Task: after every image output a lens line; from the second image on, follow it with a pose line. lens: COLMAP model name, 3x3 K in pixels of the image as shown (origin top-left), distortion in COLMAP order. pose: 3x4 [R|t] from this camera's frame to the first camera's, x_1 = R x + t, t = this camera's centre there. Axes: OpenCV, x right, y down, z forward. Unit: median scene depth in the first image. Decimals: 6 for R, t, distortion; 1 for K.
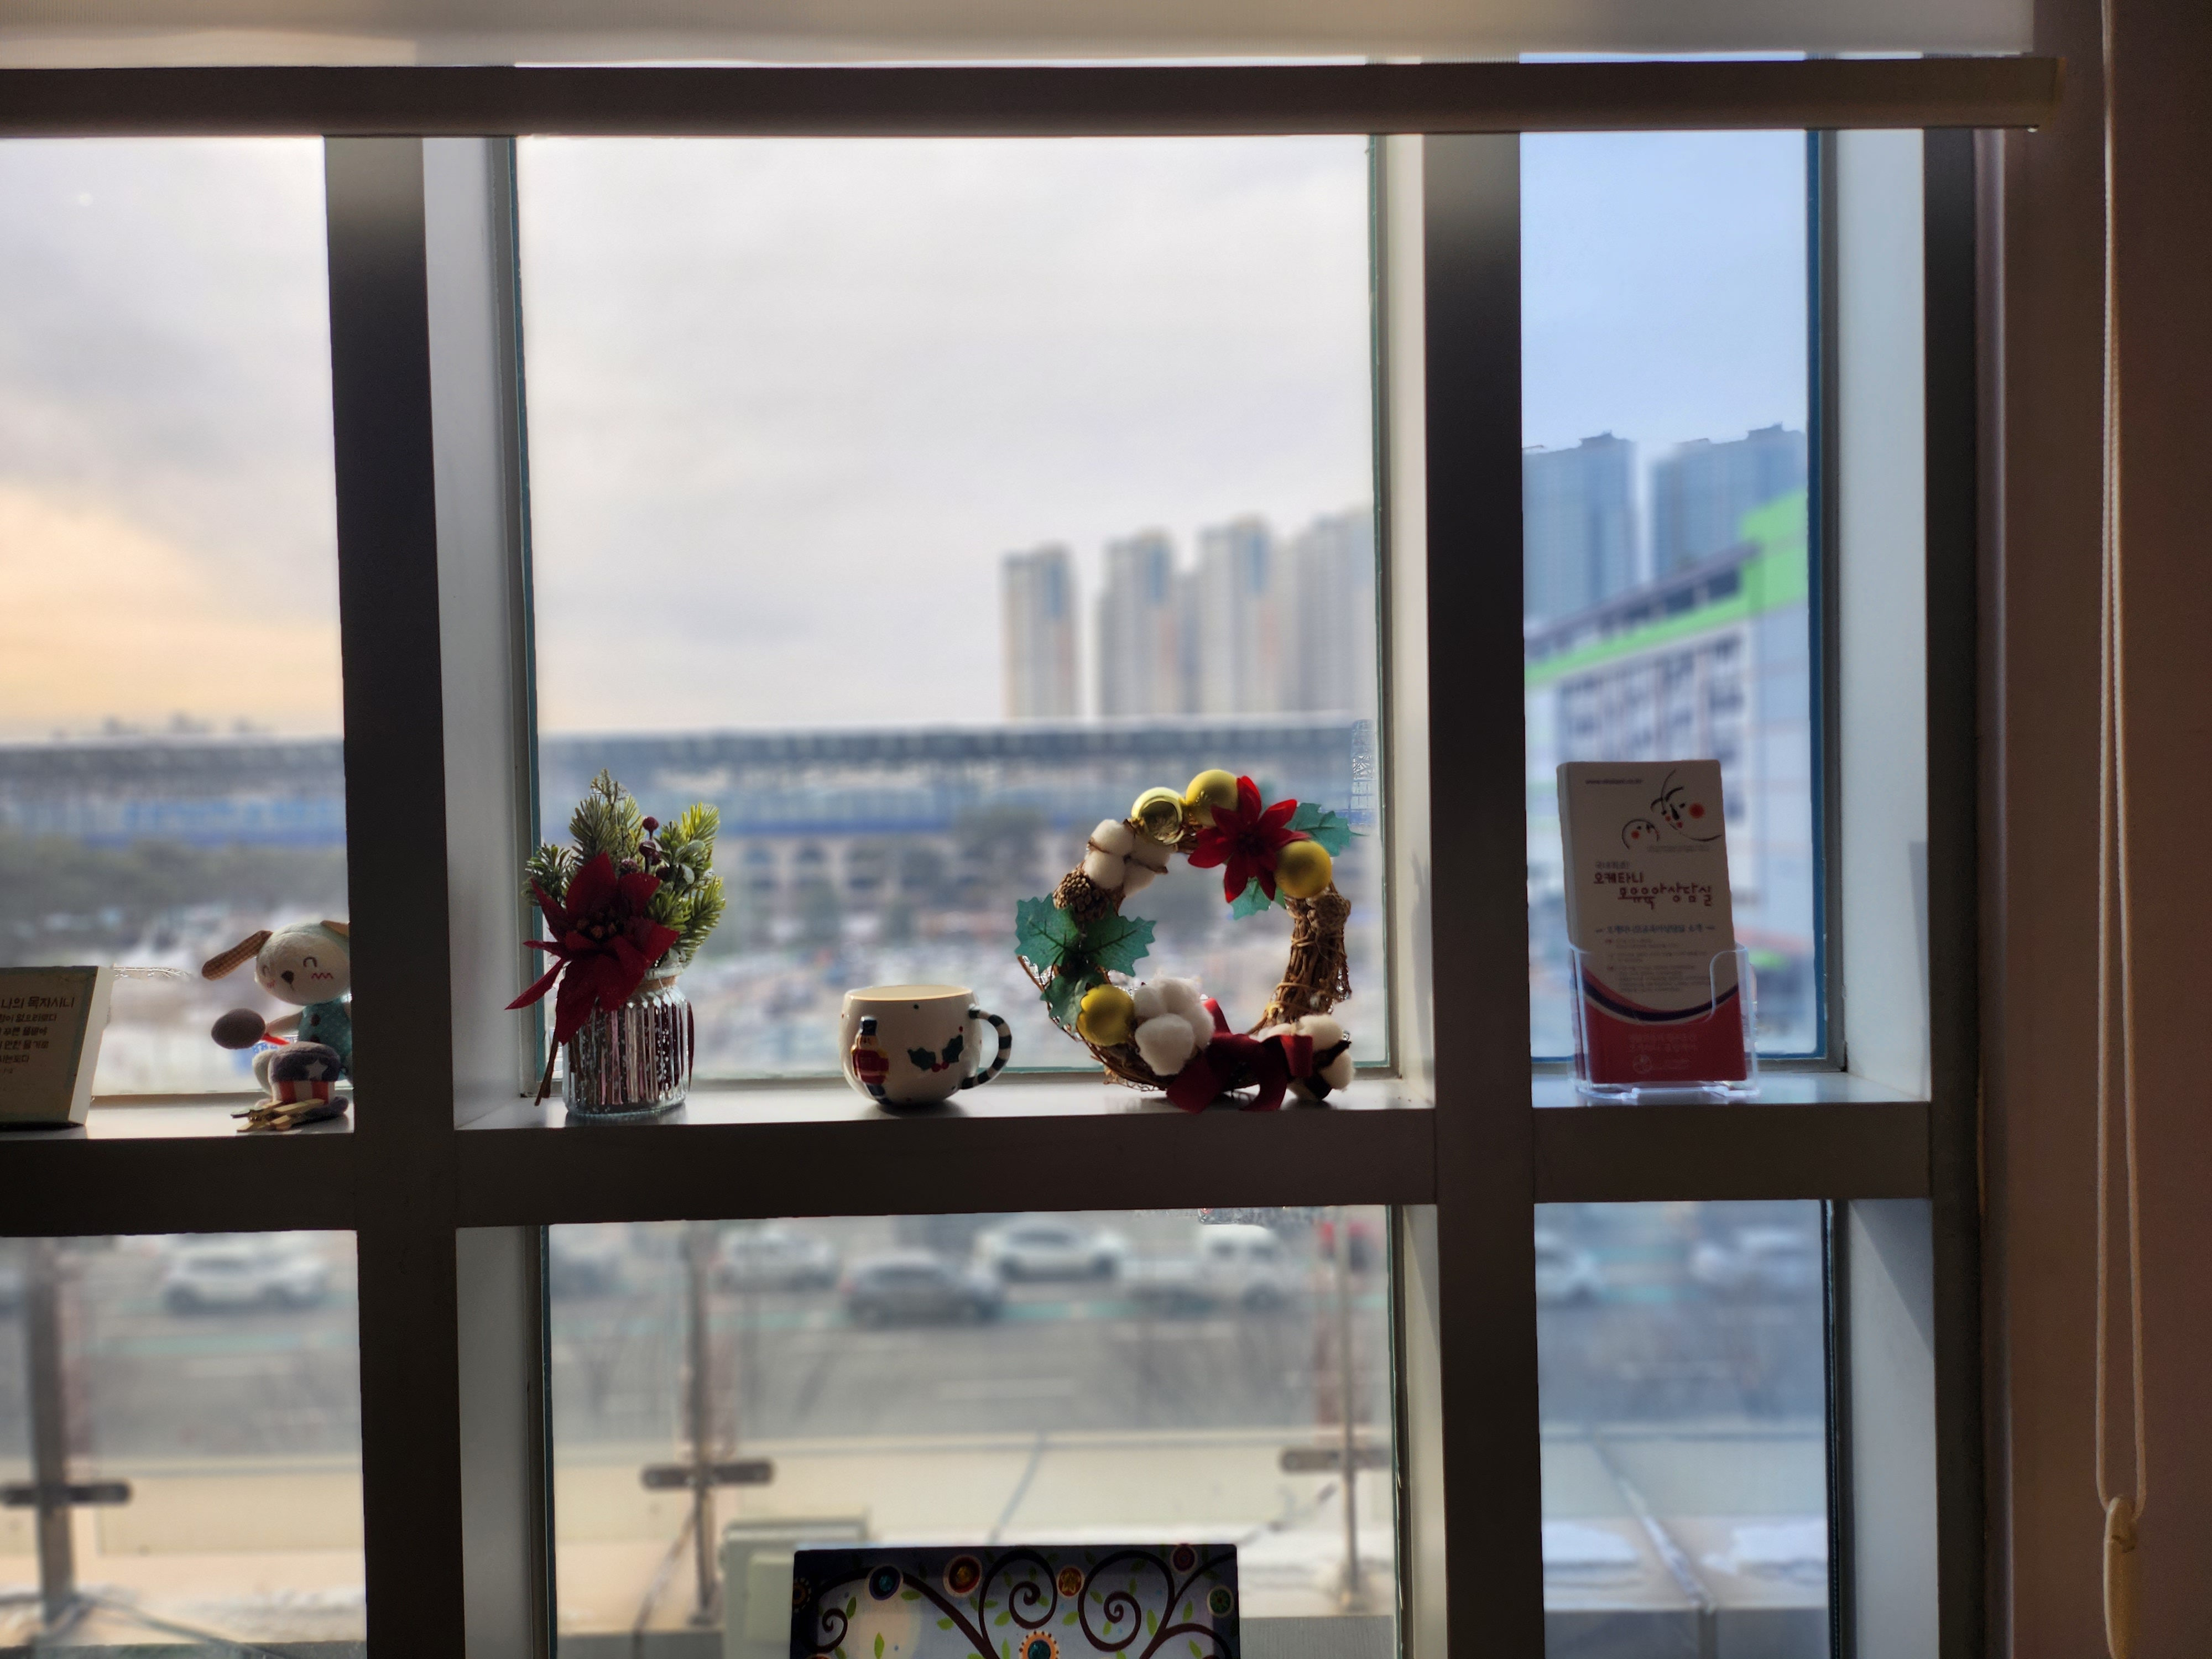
lens RADIAL K [[1613.4, 0, 1106.0], [0, 1613.4, 829.5], [0, 0, 1]] dist [0.041988, -0.000604]
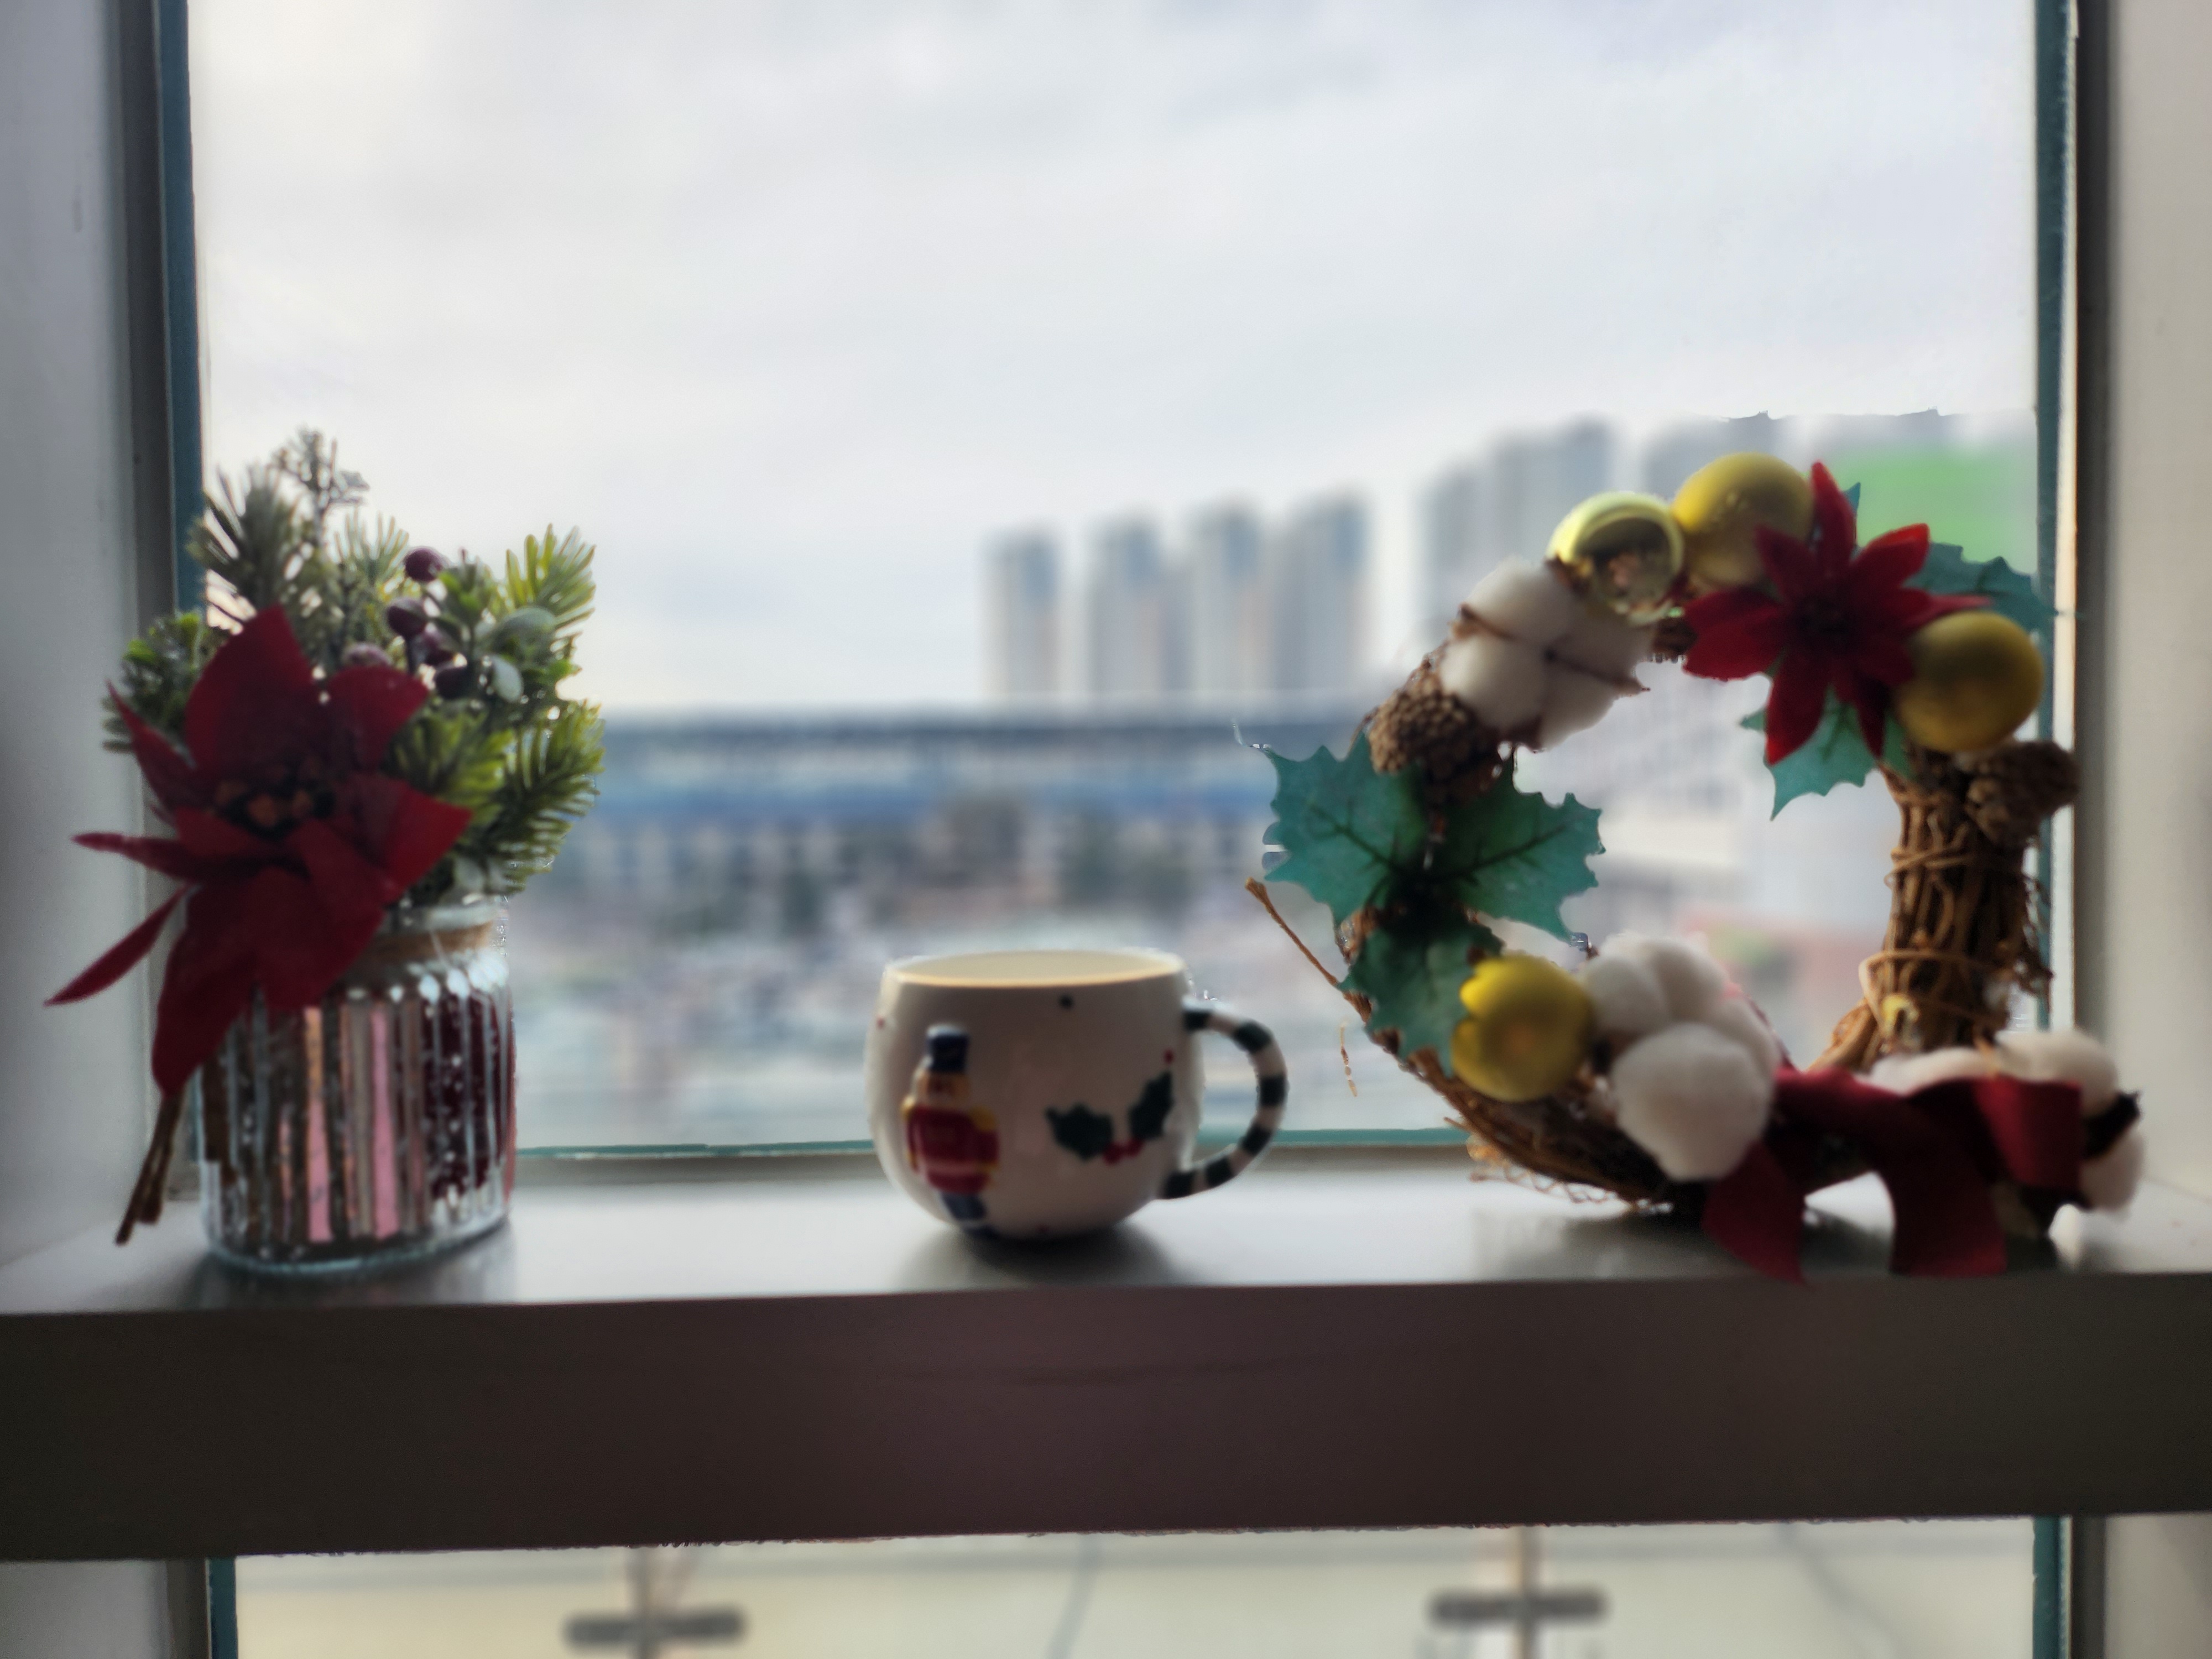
lens RADIAL K [[1613.4, 0, 1106.0], [0, 1613.4, 829.5], [0, 0, 1]] dist [0.041988, -0.000604]
pose [[0.999937, 0.005461, 0.009838, -0.109024], [-0.005546, 0.999947, 0.008671, 0.061560], [-0.009790, -0.008725, 0.999914, 0.584095]]
